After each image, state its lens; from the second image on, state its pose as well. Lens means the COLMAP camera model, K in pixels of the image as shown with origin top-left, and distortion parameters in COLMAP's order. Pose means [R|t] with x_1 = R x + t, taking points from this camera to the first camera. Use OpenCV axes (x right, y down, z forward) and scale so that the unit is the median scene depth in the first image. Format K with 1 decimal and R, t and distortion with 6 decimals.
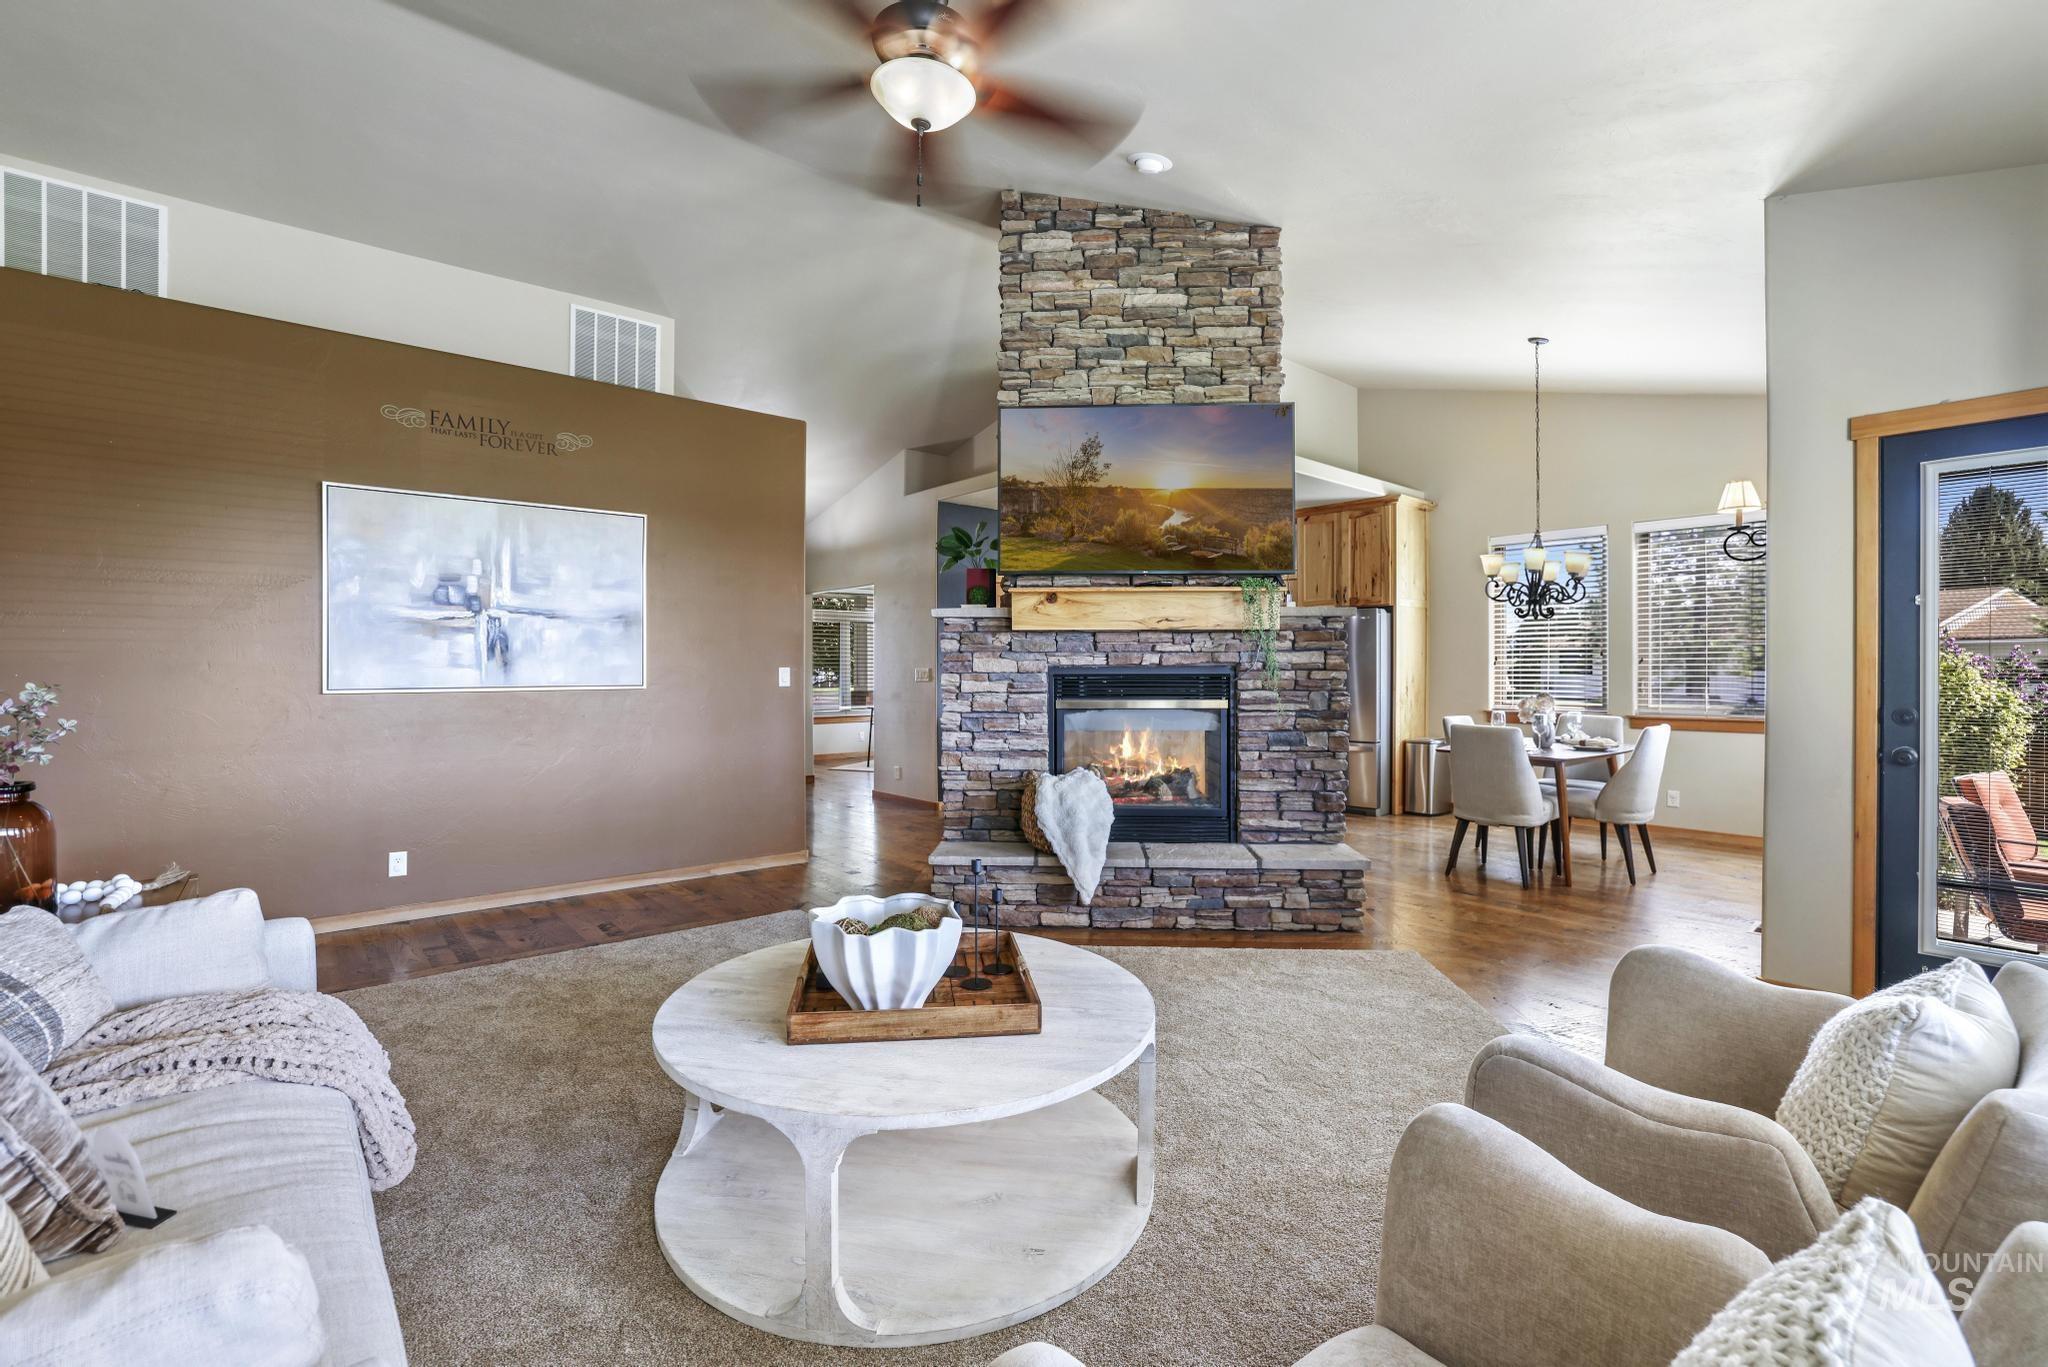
lens RADIAL K [[909.8, 0, 1008.8], [0, 909.8, 672.0], [0, 0, 1]] dist [-0.035932, 0.012871]
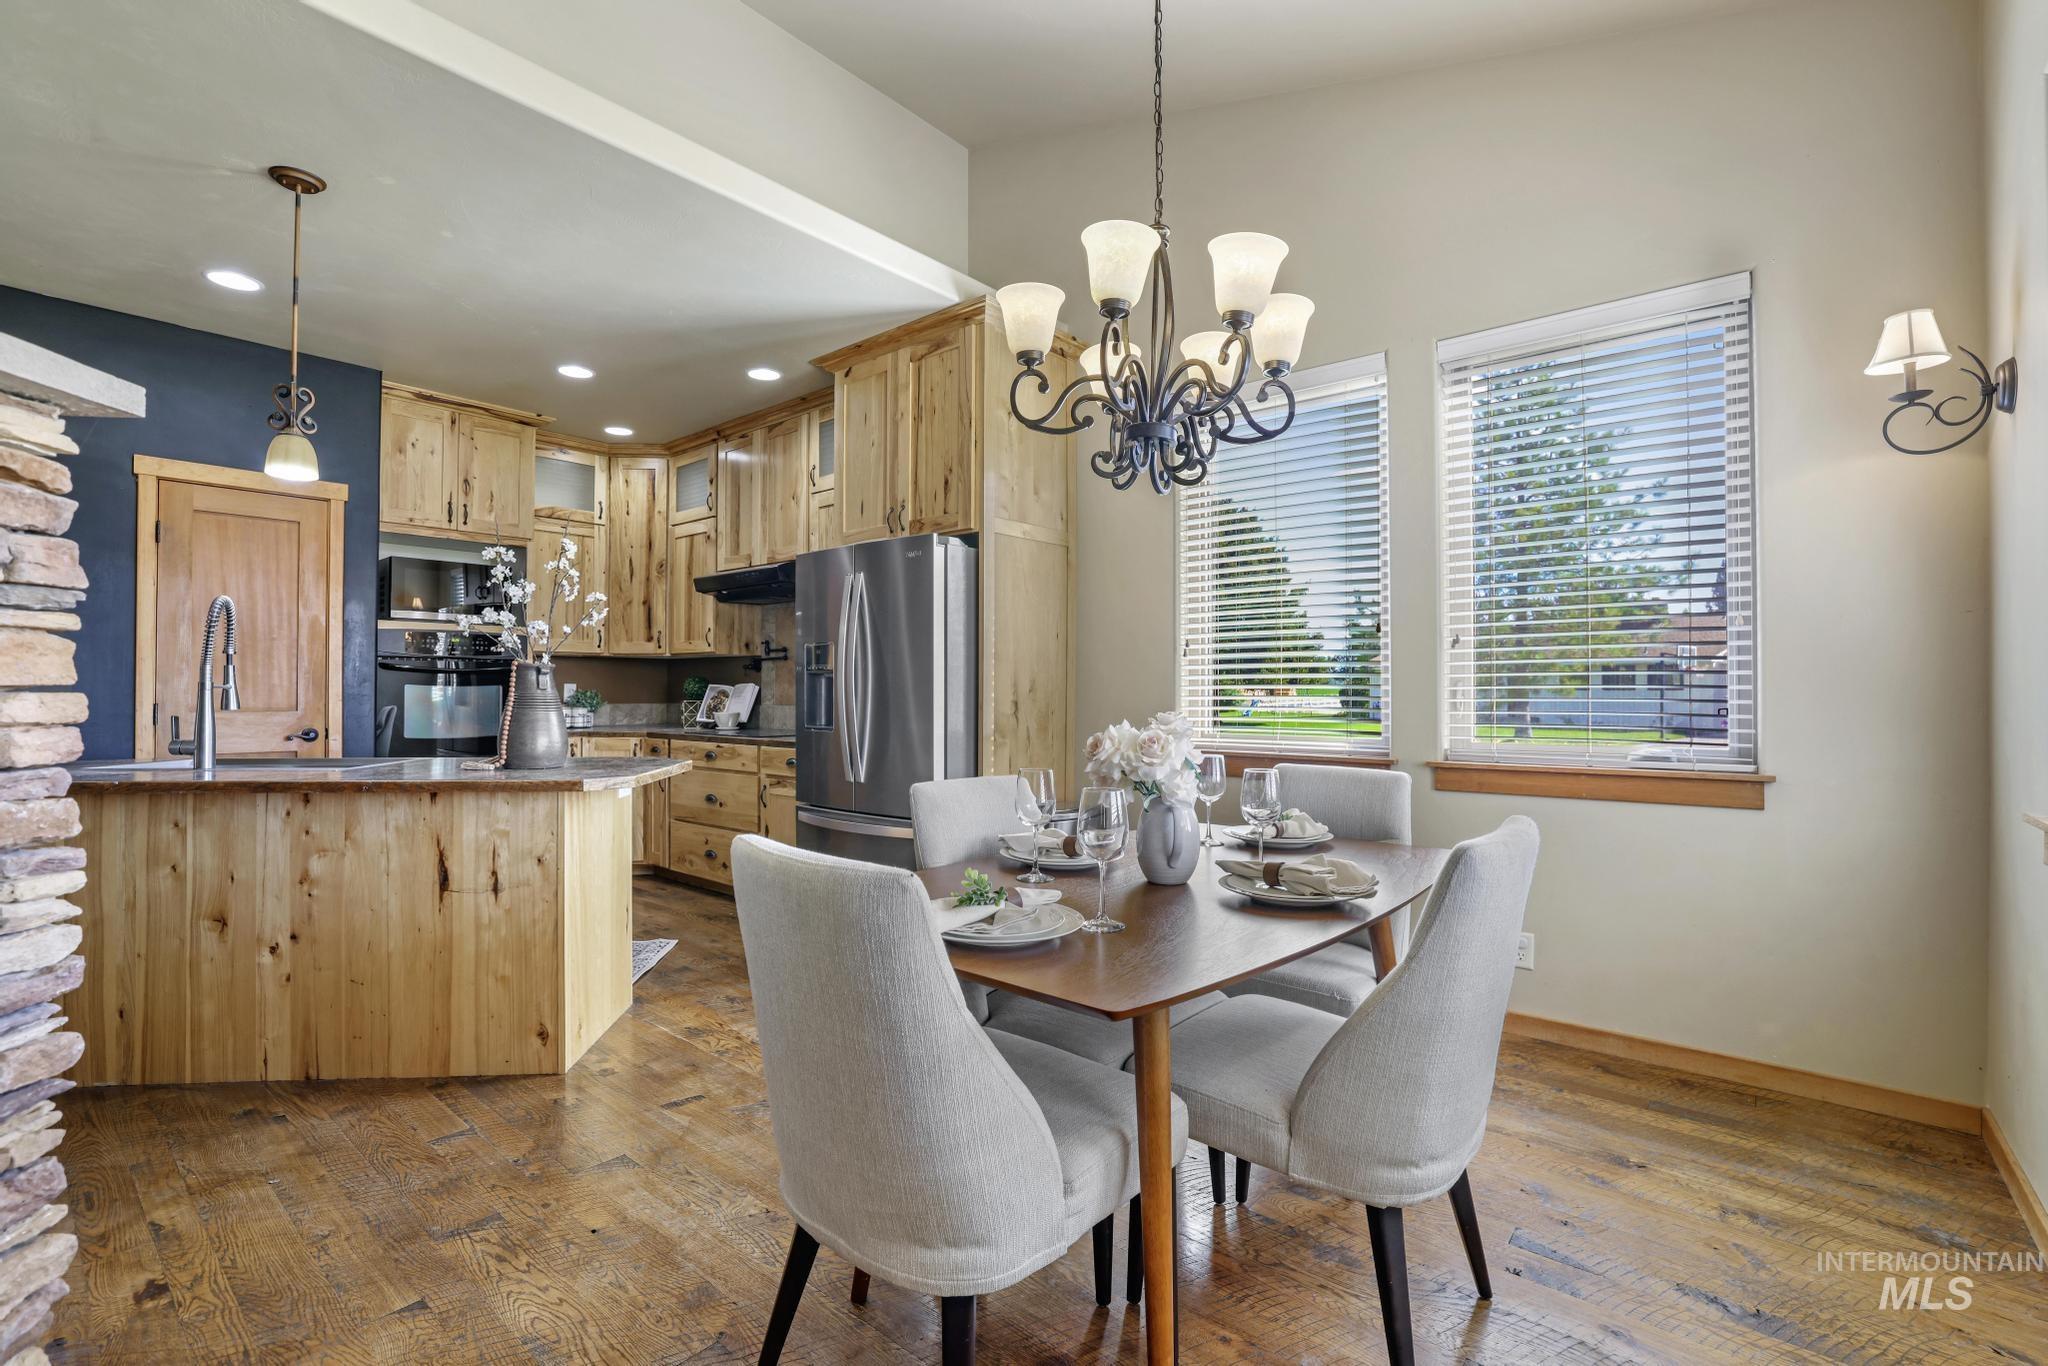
lens RADIAL K [[909.8, 0, 1017.0], [0, 909.8, 678.8], [0, 0, 1]] dist [-0.035932, 0.012871]
pose [[0.988540, 0.007282, 0.150784, 0.374380], [-0.004780, 0.999845, -0.016951, 0.012571], [-0.150884, 0.016036, 0.988421, 0.523259]]
